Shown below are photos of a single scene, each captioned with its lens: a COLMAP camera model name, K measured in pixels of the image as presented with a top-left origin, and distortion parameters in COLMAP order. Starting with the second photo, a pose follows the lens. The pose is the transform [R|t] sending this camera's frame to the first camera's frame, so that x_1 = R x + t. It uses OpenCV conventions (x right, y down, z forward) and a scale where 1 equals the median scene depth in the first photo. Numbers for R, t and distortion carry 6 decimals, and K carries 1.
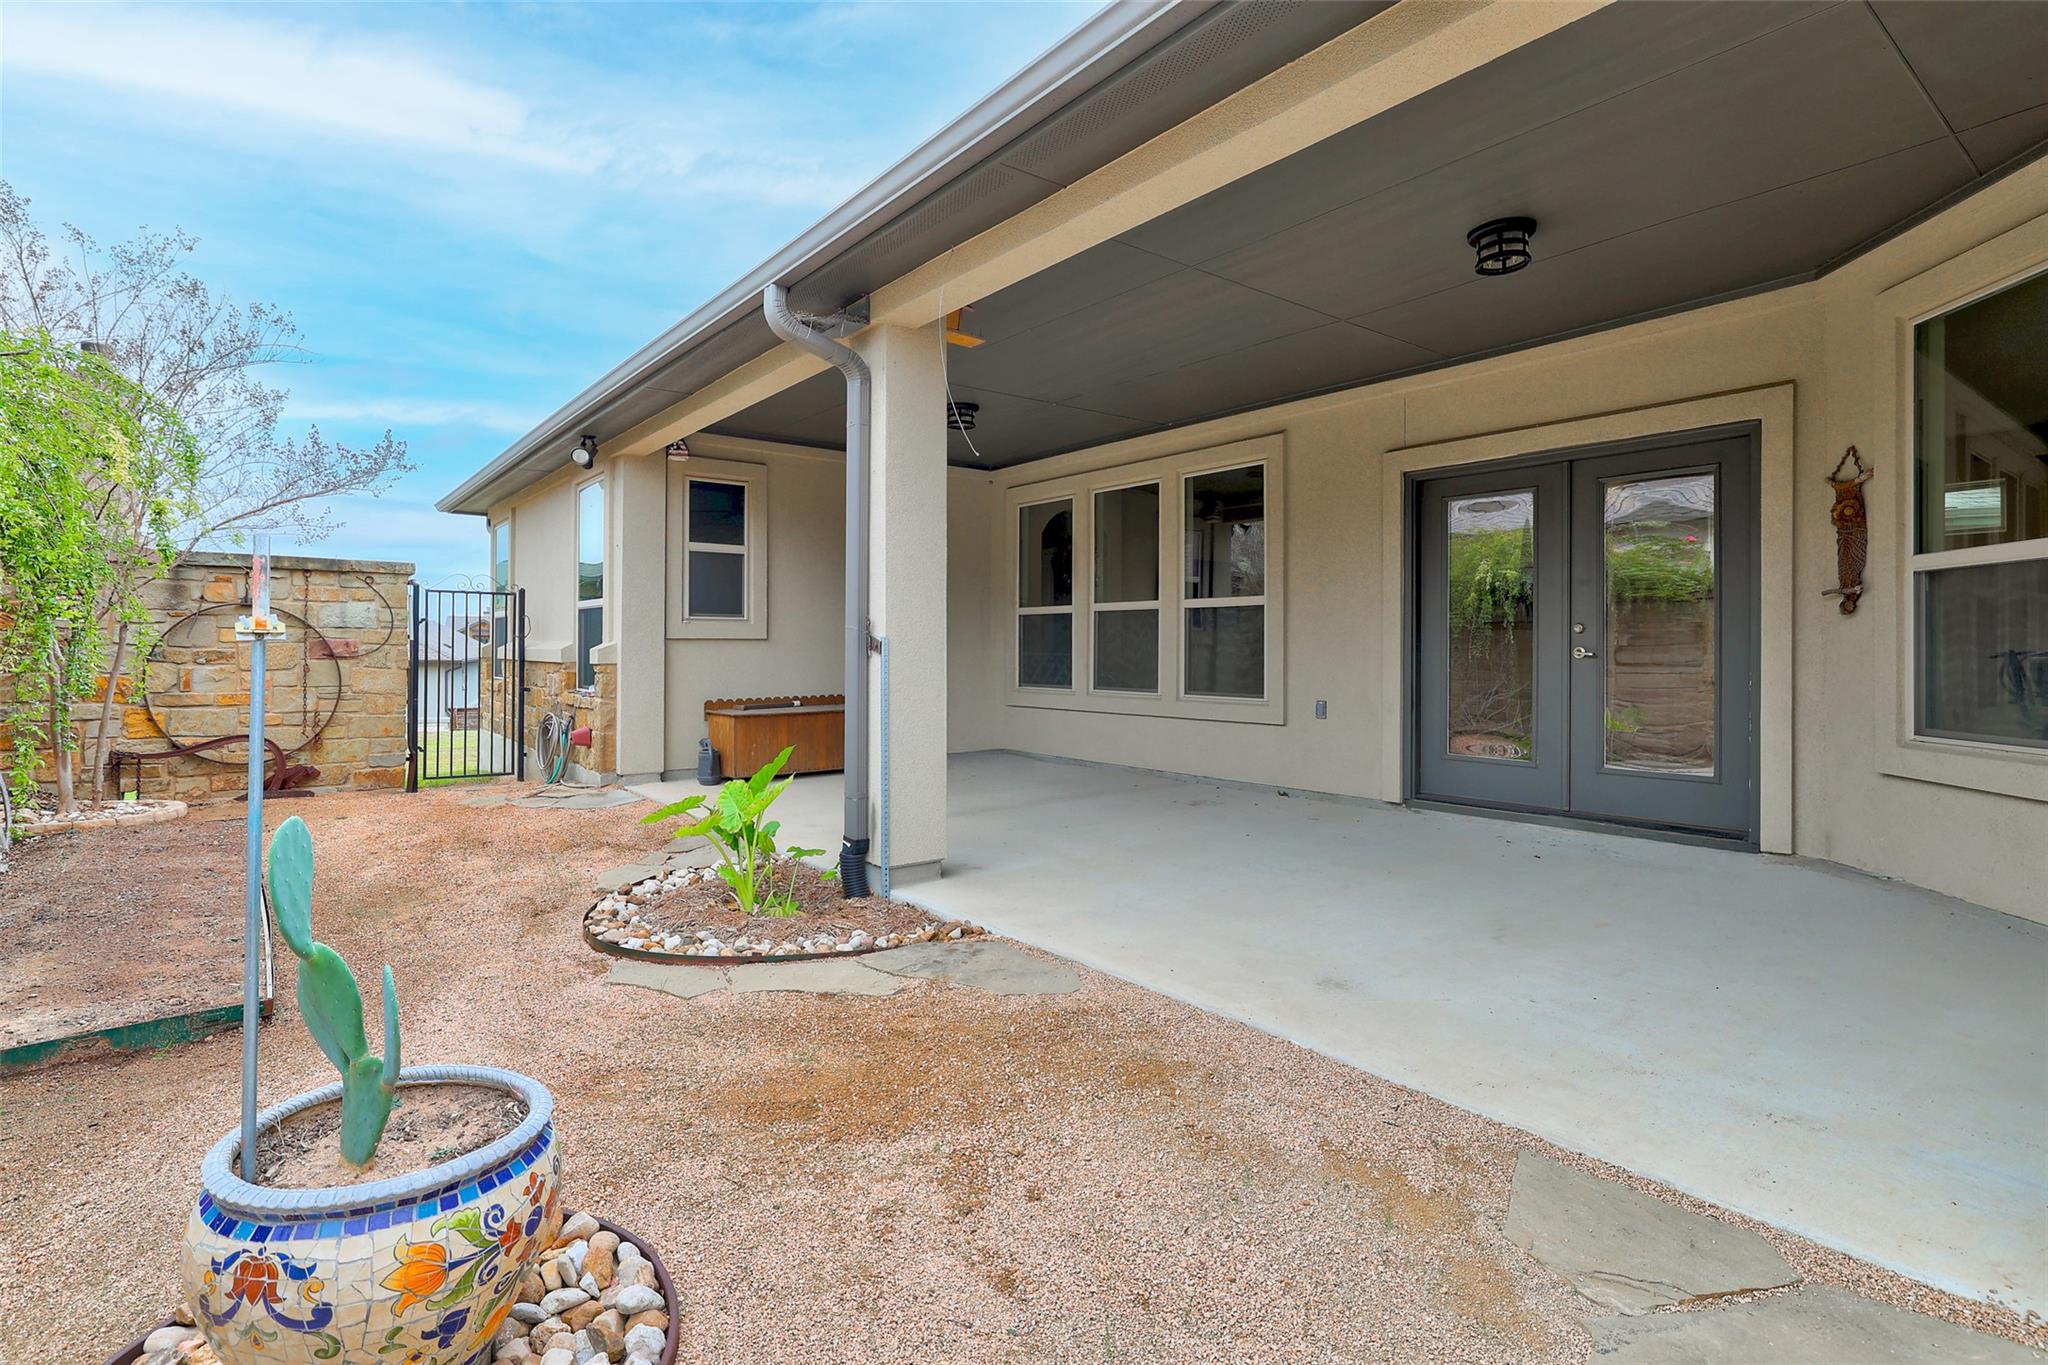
lens RADIAL K [[1003.7, 0, 1026.7], [0, 1003.7, 660.7], [0, 0, 1]] dist [-0.001498, -0.000075]
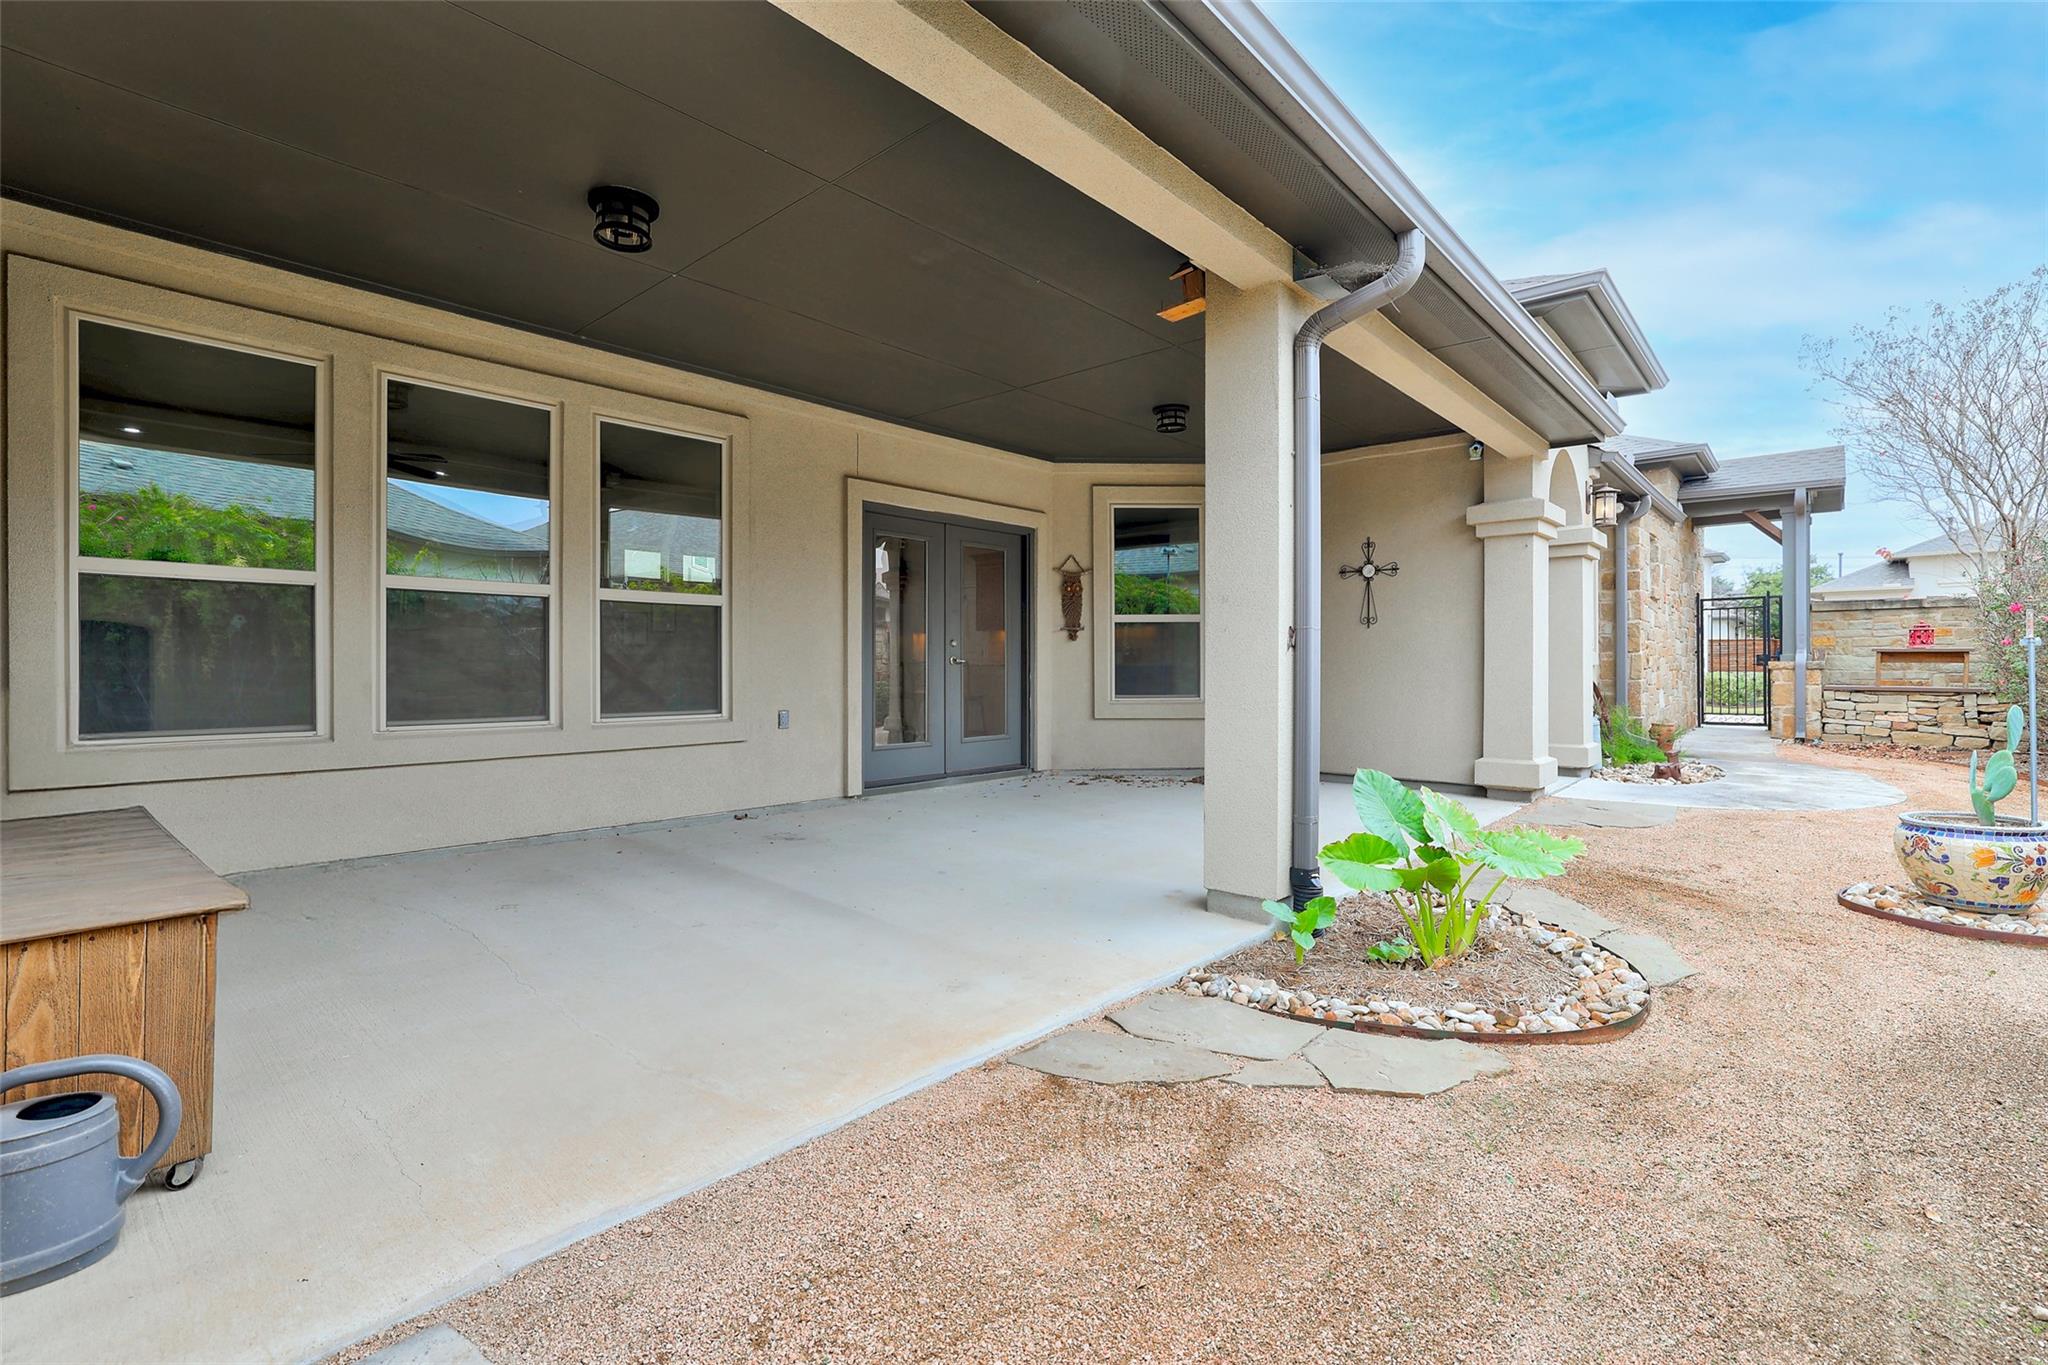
lens RADIAL K [[924.6, 0, 1021.5], [0, 924.6, 662.0], [0, 0, 1]] dist [-0.004400, -0.000270]
pose [[-0.178364, 0.002014, 0.983962, -0.584911], [0.012718, 0.999919, 0.000258, -0.003224], [-0.983882, 0.012560, -0.178376, 0.875992]]
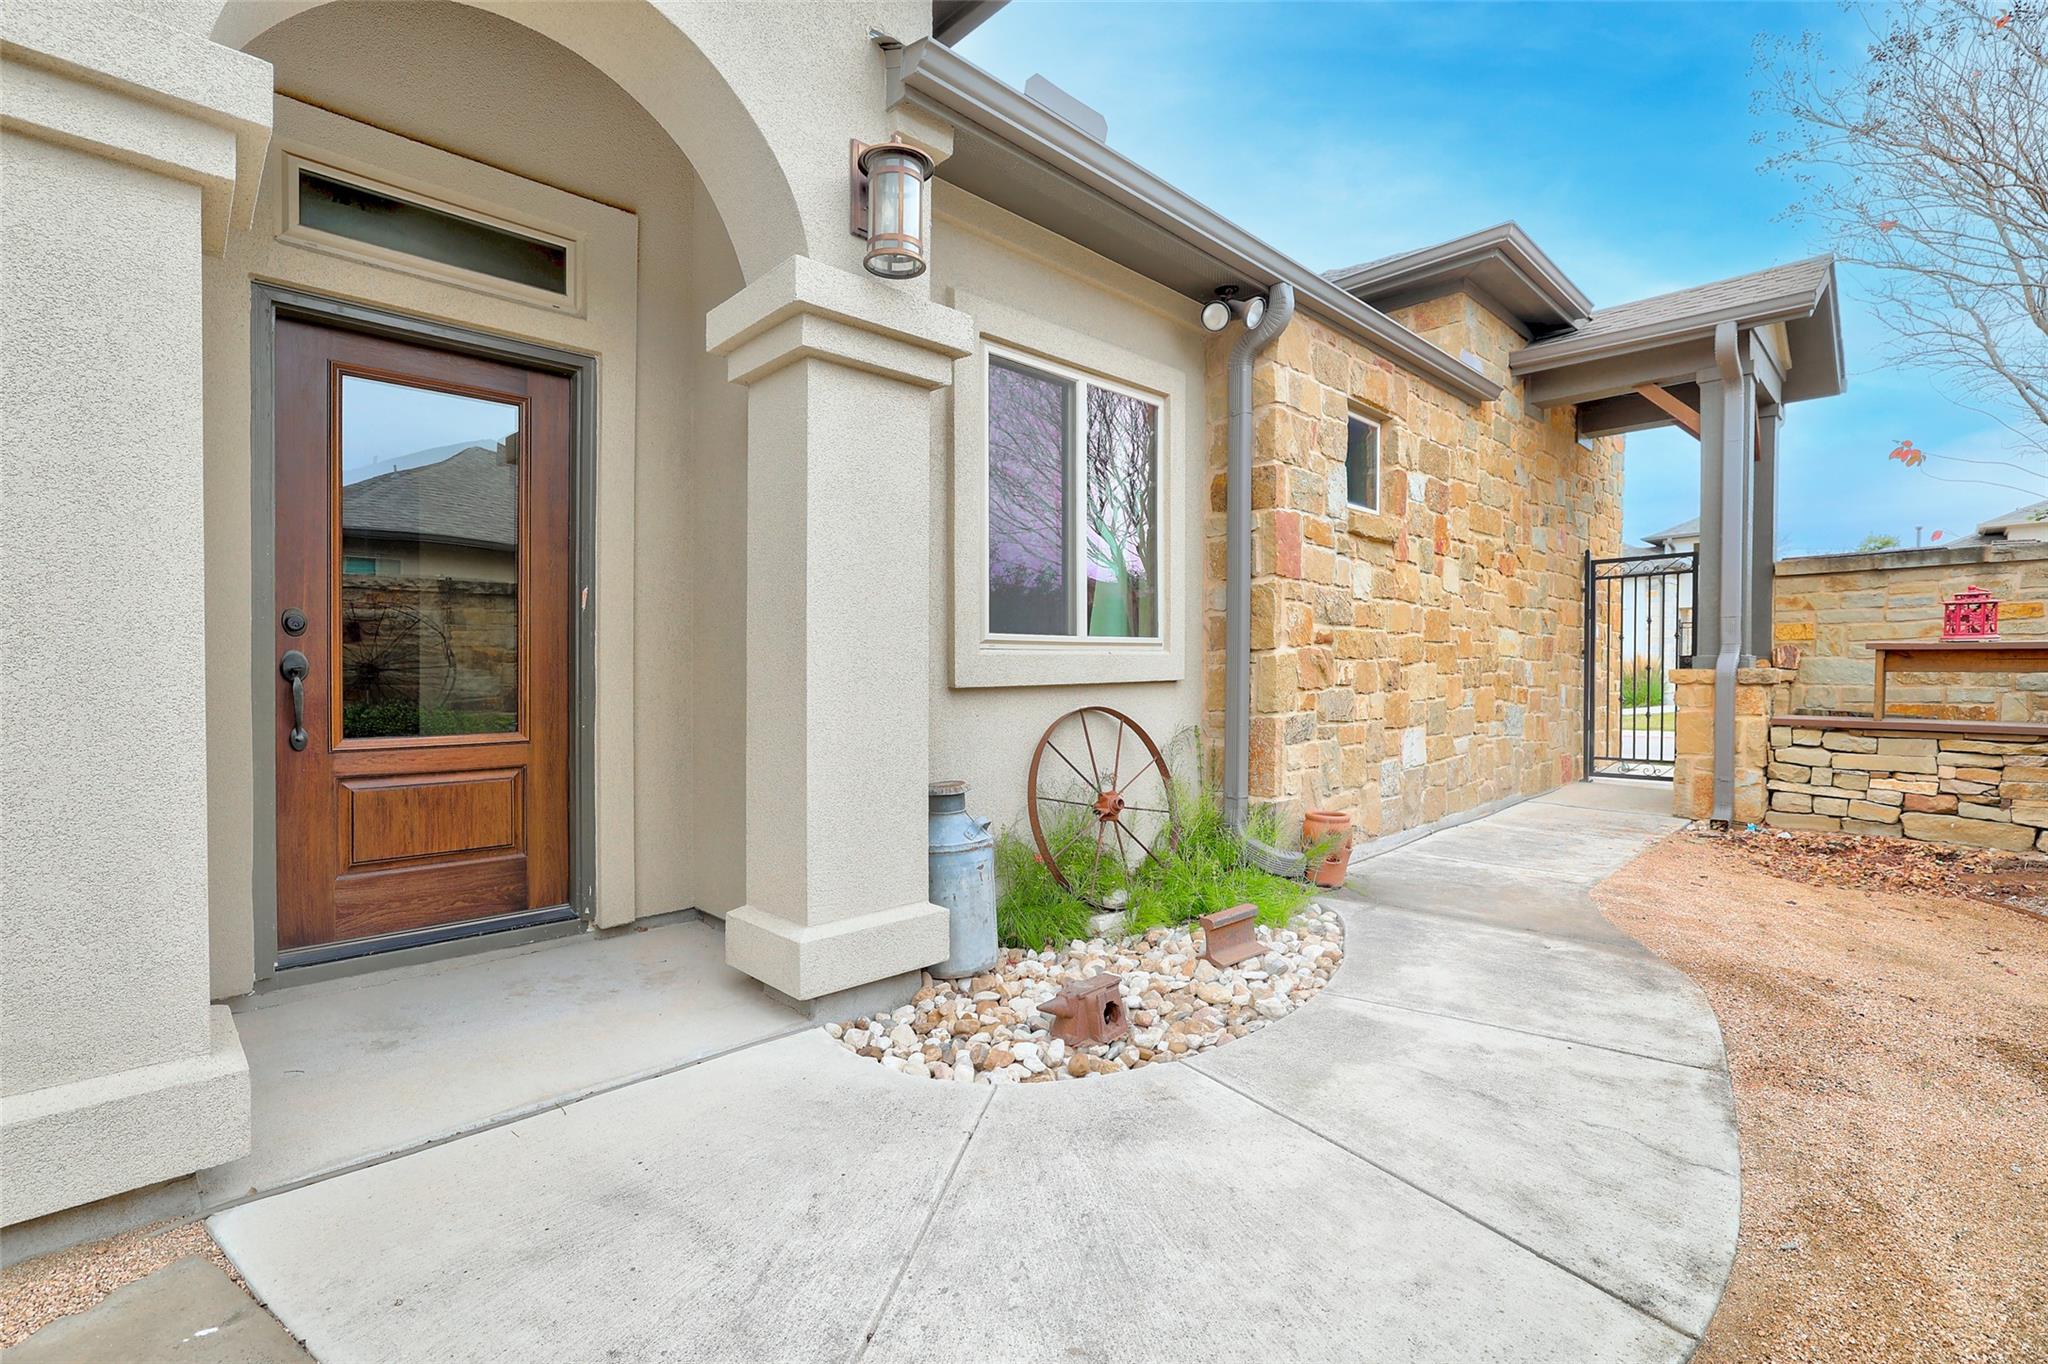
lens RADIAL K [[944.4, 0, 1027.7], [0, 944.4, 686.9], [0, 0, 1]] dist [0.002236, 0.000771]
pose [[-0.132406, -0.019061, 0.991012, -0.545352], [0.014706, 0.999667, 0.021192, -0.002865], [-0.991087, 0.017379, -0.132081, 0.815572]]
